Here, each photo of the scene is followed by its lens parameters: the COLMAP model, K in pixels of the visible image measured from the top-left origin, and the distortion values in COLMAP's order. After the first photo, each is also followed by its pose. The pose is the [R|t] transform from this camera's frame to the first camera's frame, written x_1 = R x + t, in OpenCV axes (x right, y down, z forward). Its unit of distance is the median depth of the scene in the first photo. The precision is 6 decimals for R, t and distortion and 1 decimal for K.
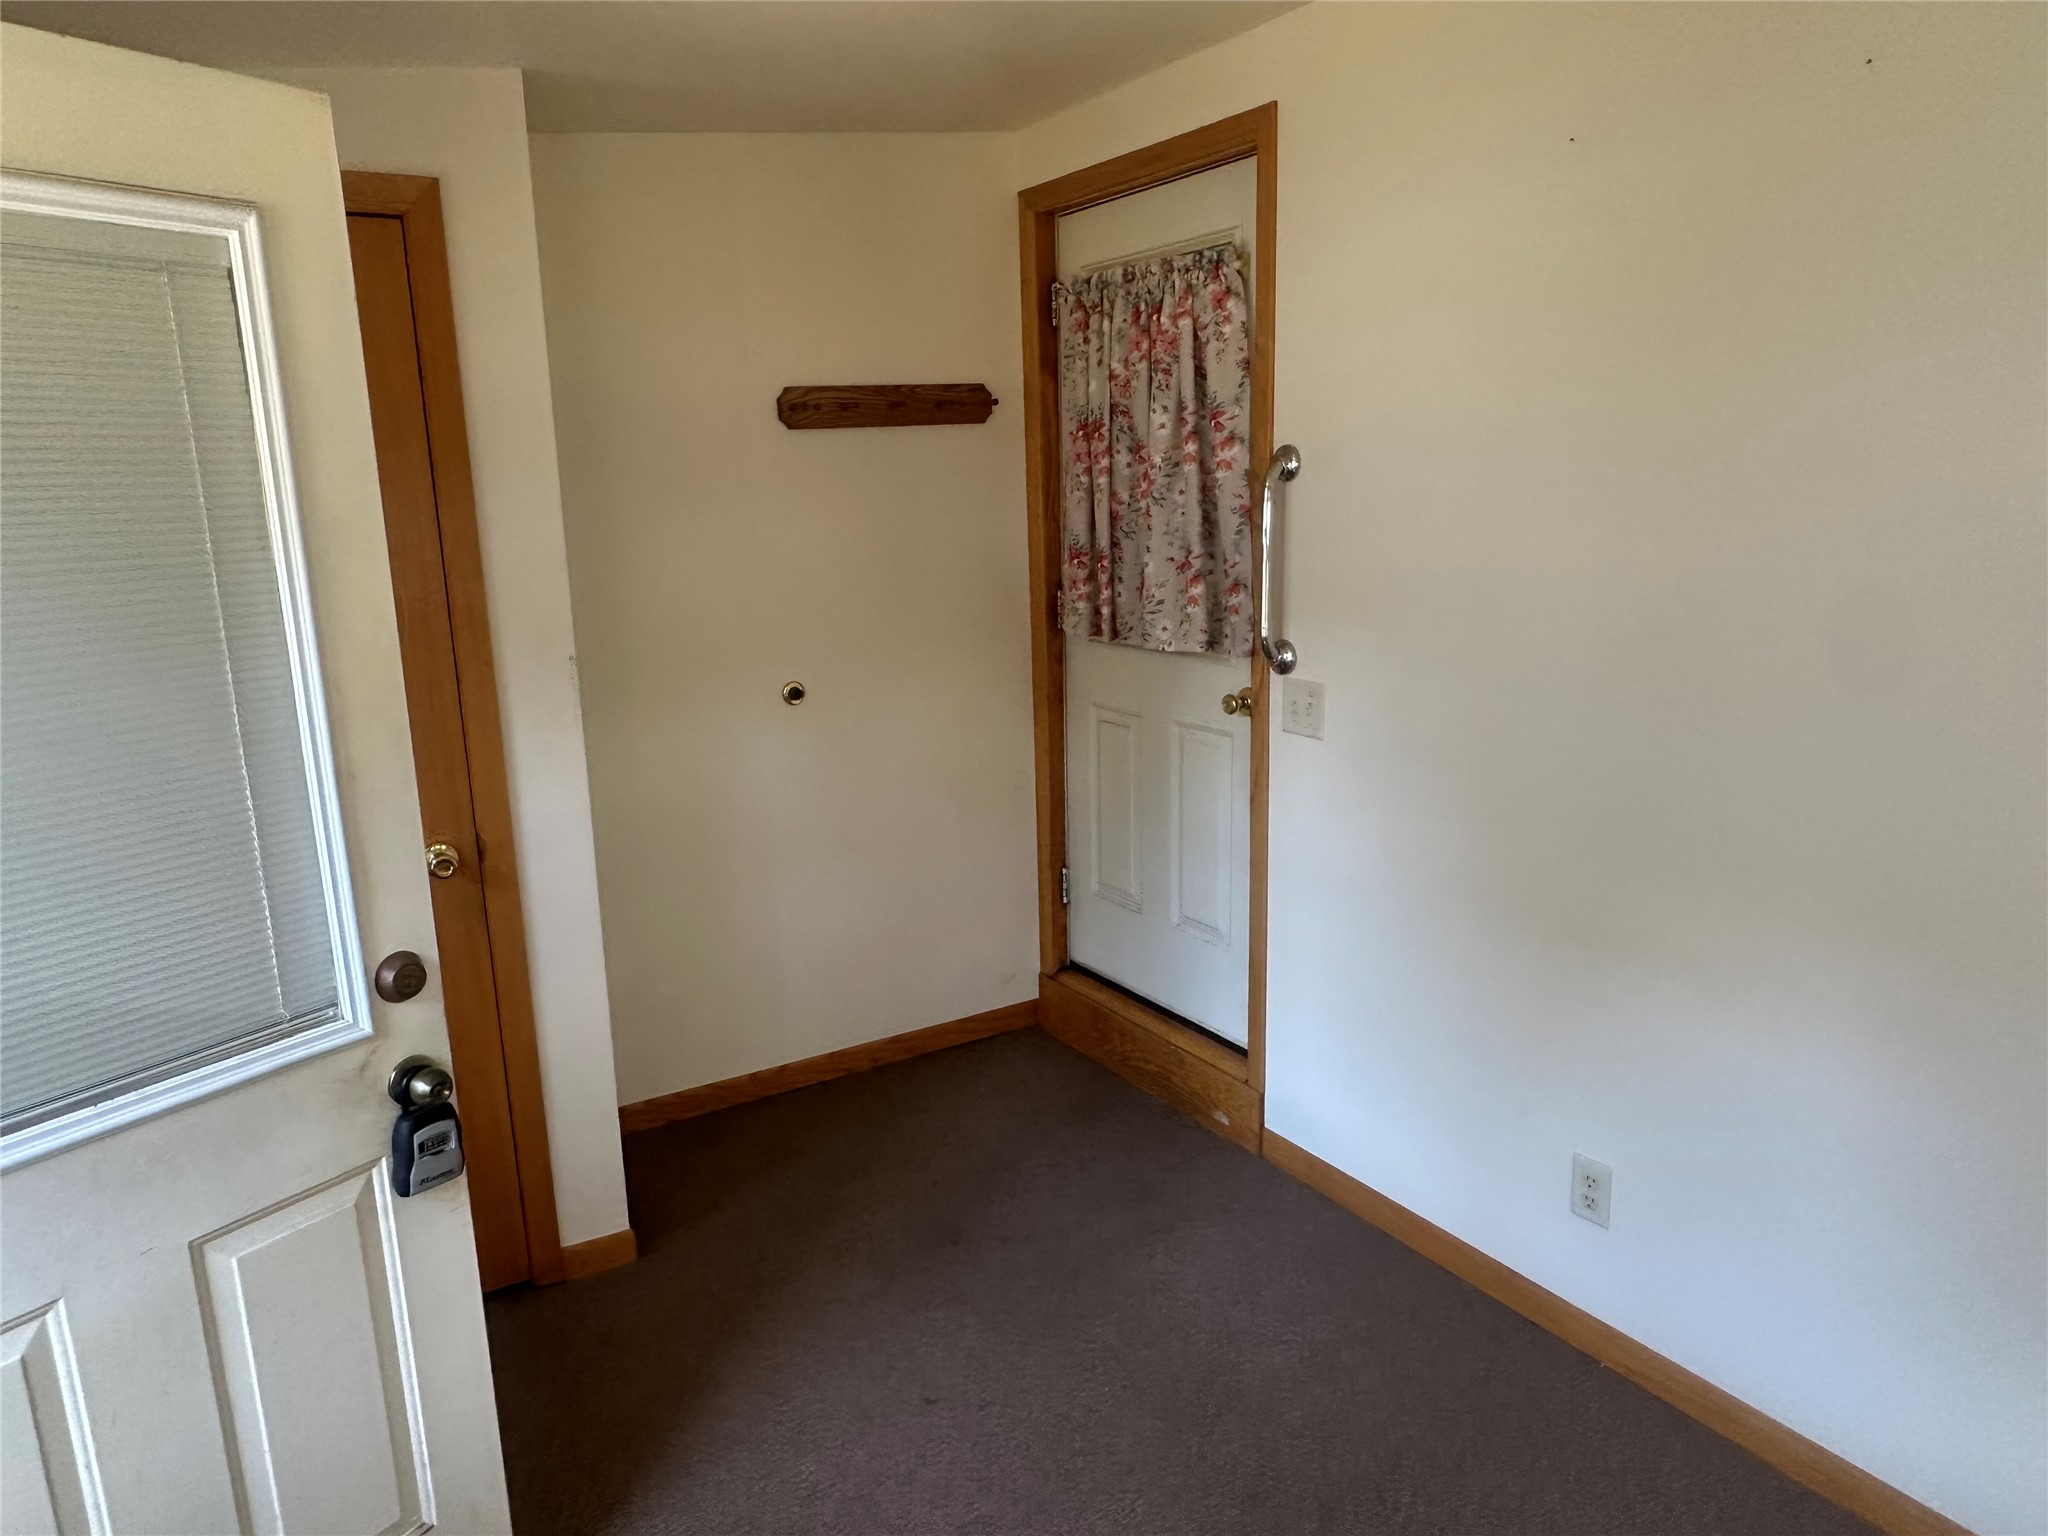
lens RADIAL K [[1328.5, 0, 1025.4], [0, 1328.5, 771.9], [0, 0, 1]] dist [-0.004538, 0.002049]
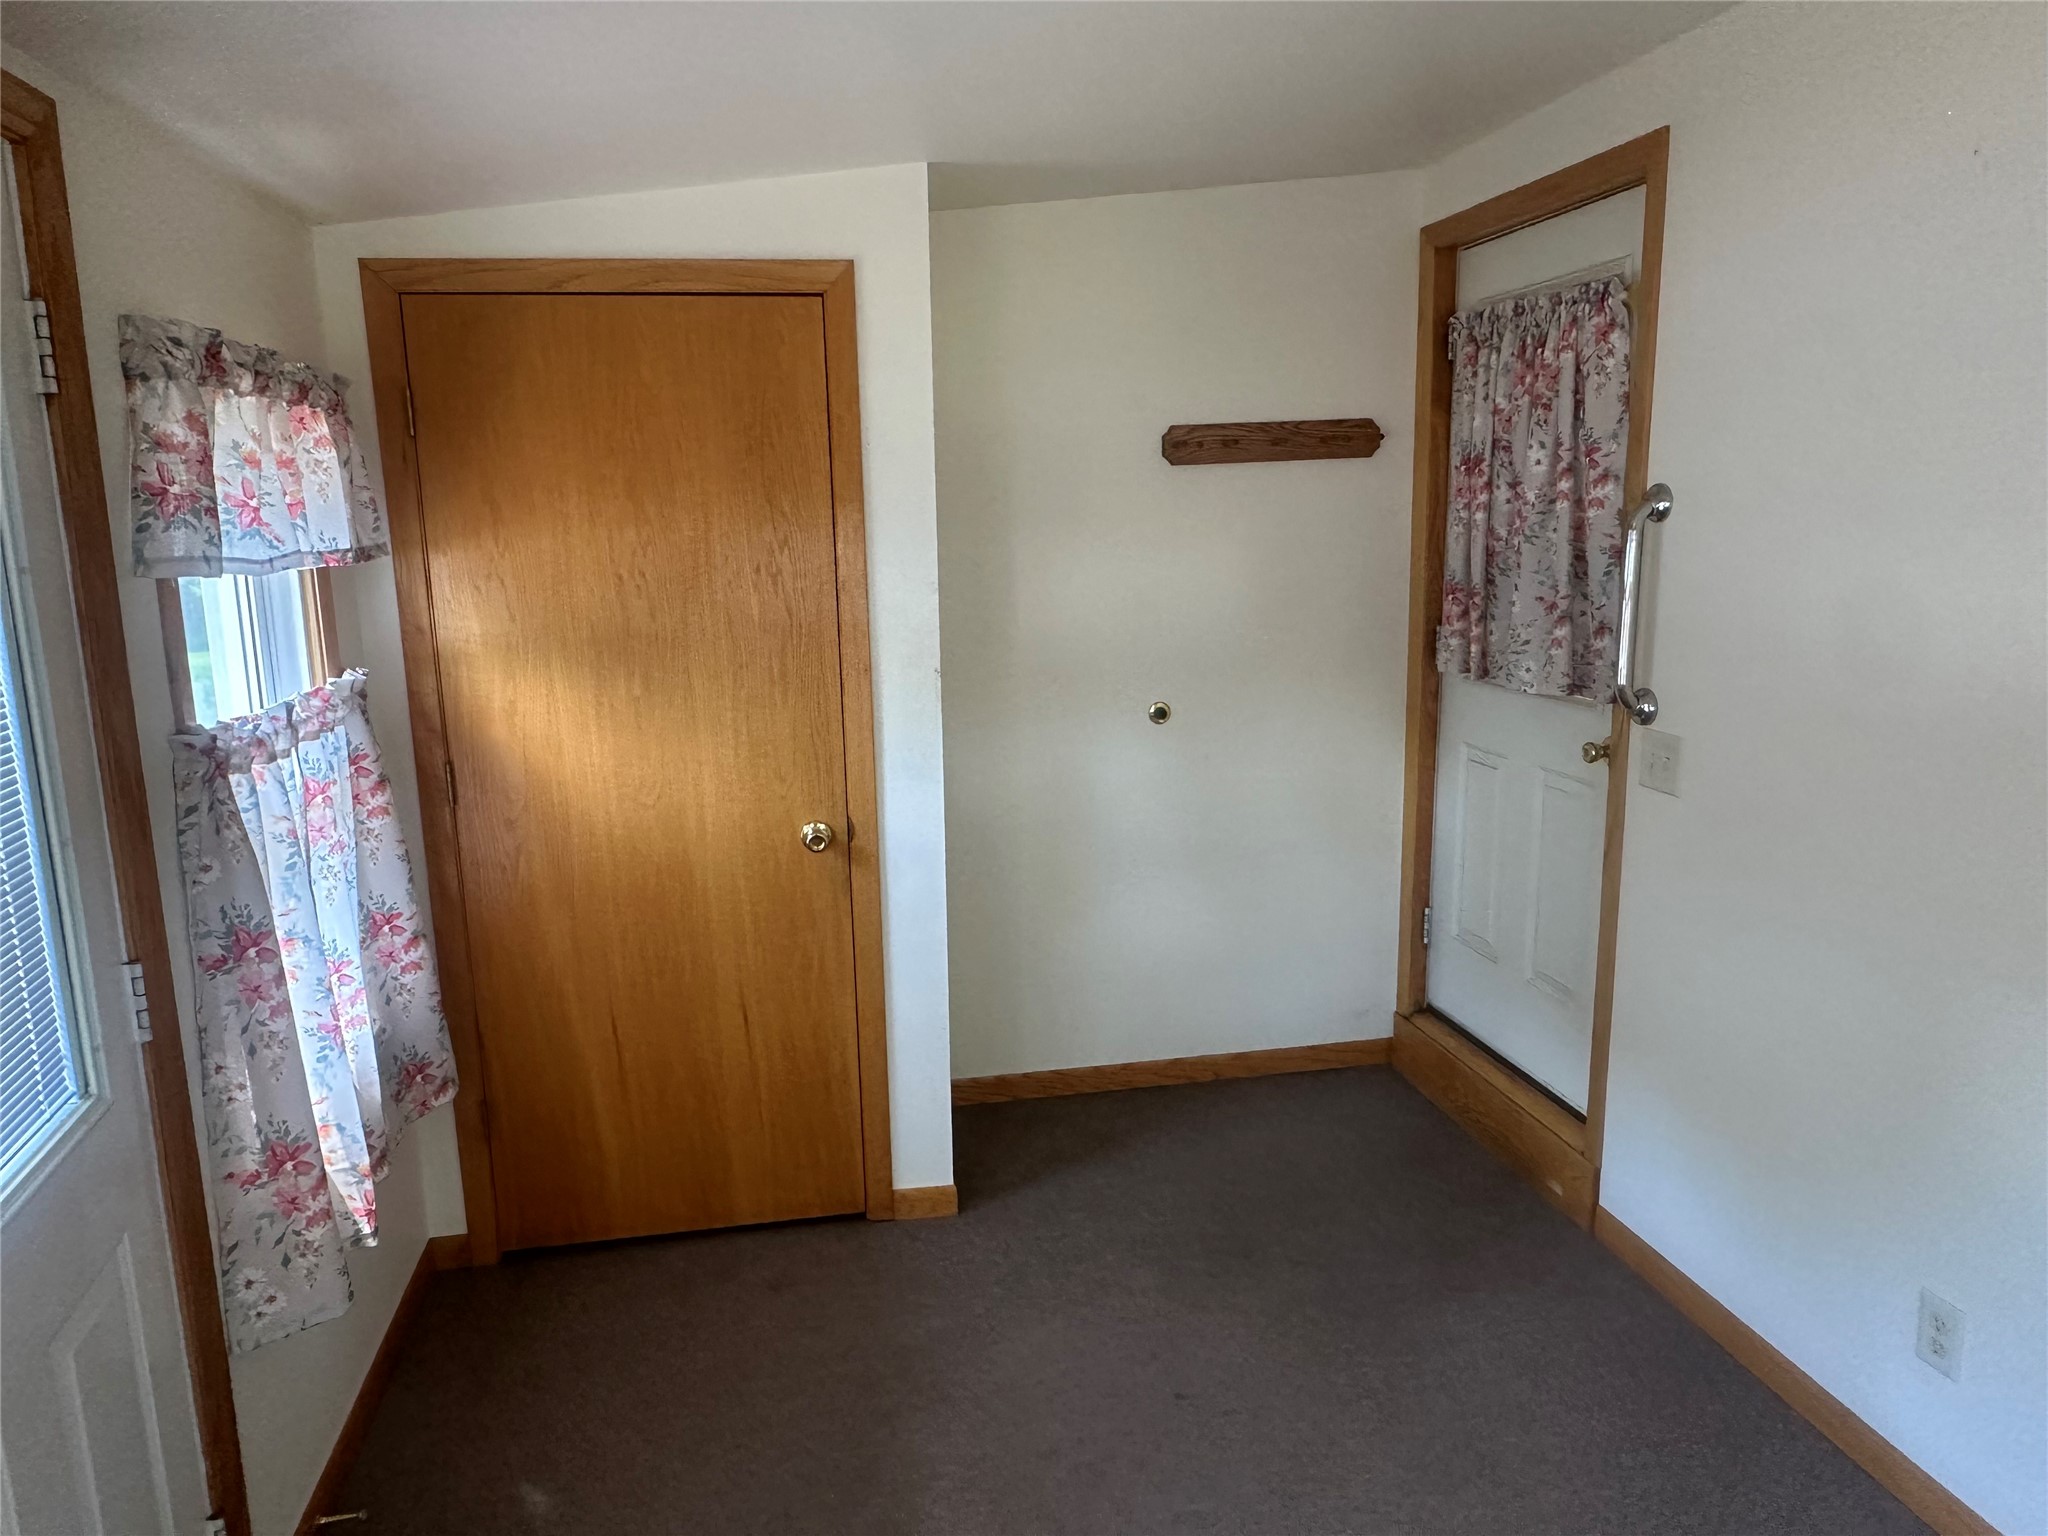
lens RADIAL K [[1328.5, 0, 1023.4], [0, 1328.5, 759.8], [0, 0, 1]] dist [-0.004538, 0.002049]
pose [[0.936959, 0.074393, -0.341429, 0.097272], [-0.082369, 0.996562, -0.008900, -0.003820], [0.339593, 0.036462, 0.939865, -0.032179]]
